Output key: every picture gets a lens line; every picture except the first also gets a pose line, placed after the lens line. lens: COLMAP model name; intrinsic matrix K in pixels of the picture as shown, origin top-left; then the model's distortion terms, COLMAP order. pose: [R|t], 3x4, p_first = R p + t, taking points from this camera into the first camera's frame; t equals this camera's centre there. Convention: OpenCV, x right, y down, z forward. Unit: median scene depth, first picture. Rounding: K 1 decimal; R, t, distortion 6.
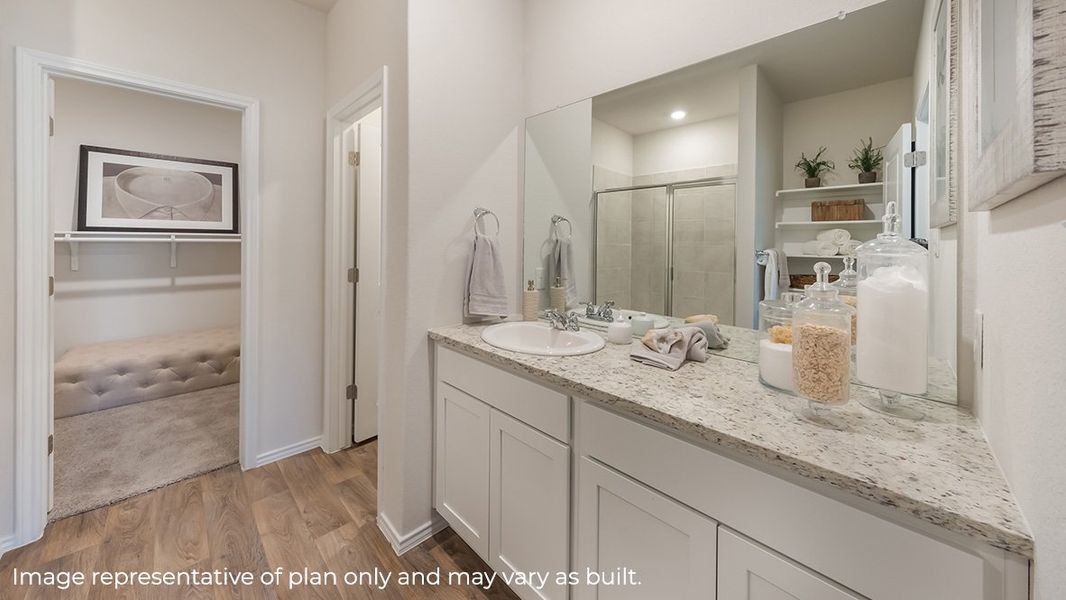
lens RADIAL K [[365.1, 0, 535.5], [0, 365.1, 257.1], [0, 0, 1]] dist [0.000081, 0.000193]
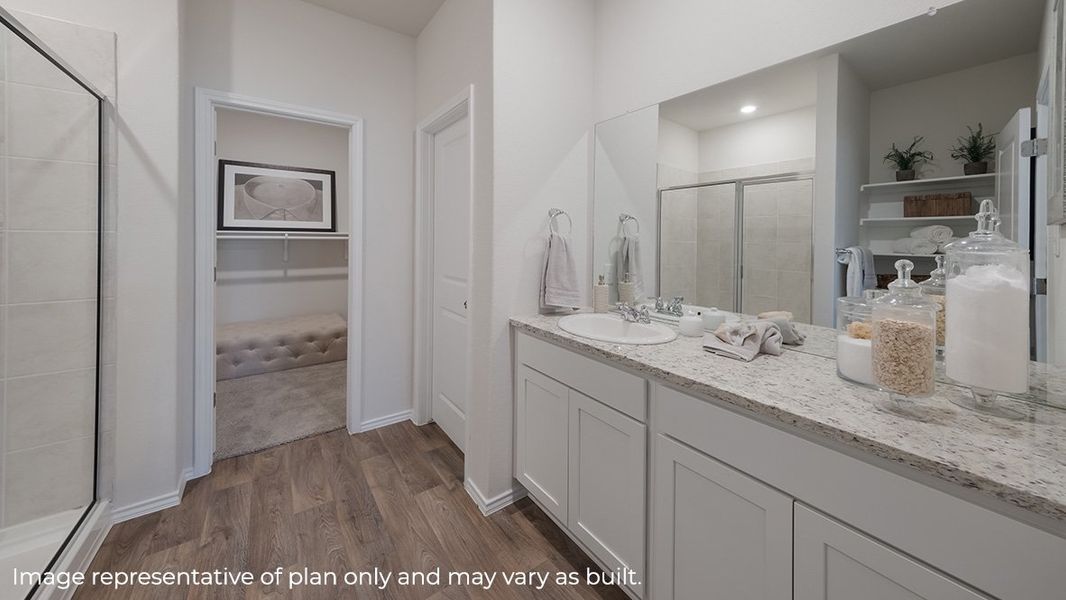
lens RADIAL K [[365.9, 0, 534.5], [0, 365.9, 250.3], [0, 0, 1]] dist [0.002162, 0.001985]
pose [[0.988710, 0.004709, -0.149769, -0.047348], [-0.006309, 0.999928, -0.010206, 0.002129], [0.149711, 0.011036, 0.988668, -0.093095]]
